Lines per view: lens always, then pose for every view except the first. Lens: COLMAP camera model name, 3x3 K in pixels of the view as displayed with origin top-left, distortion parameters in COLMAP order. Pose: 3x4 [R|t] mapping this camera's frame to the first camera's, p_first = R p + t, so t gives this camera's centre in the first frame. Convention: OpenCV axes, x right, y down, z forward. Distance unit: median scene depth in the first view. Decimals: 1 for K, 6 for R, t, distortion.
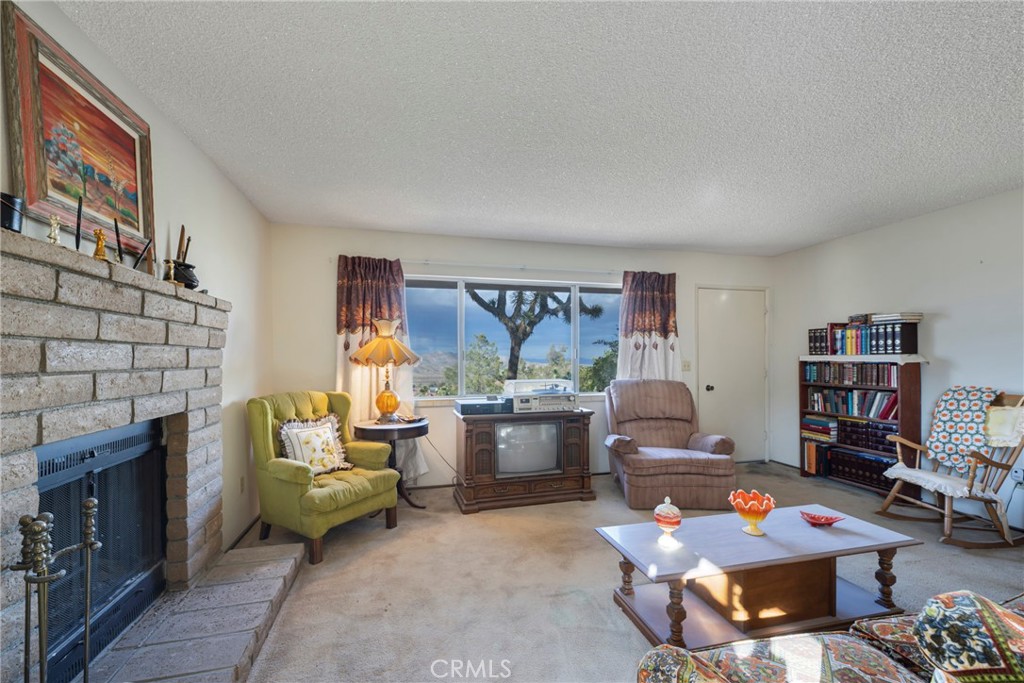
lens RADIAL K [[425.3, 0, 501.7], [0, 425.3, 358.3], [0, 0, 1]] dist [0.001880, -0.000139]
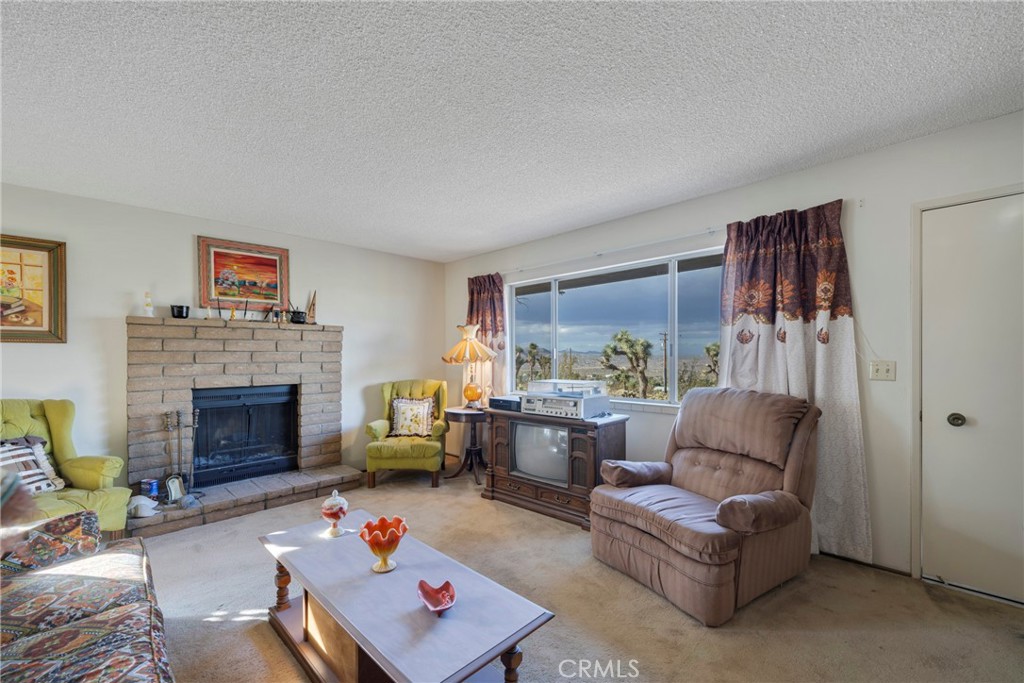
lens RADIAL K [[425.3, 0, 505.5], [0, 425.3, 351.9], [0, 0, 1]] dist [0.001880, -0.000139]
pose [[0.509170, -0.008786, -0.860621, 0.802249], [0.004611, 0.999961, -0.007480, -0.003769], [0.860653, -0.000160, 0.509191, 0.433246]]
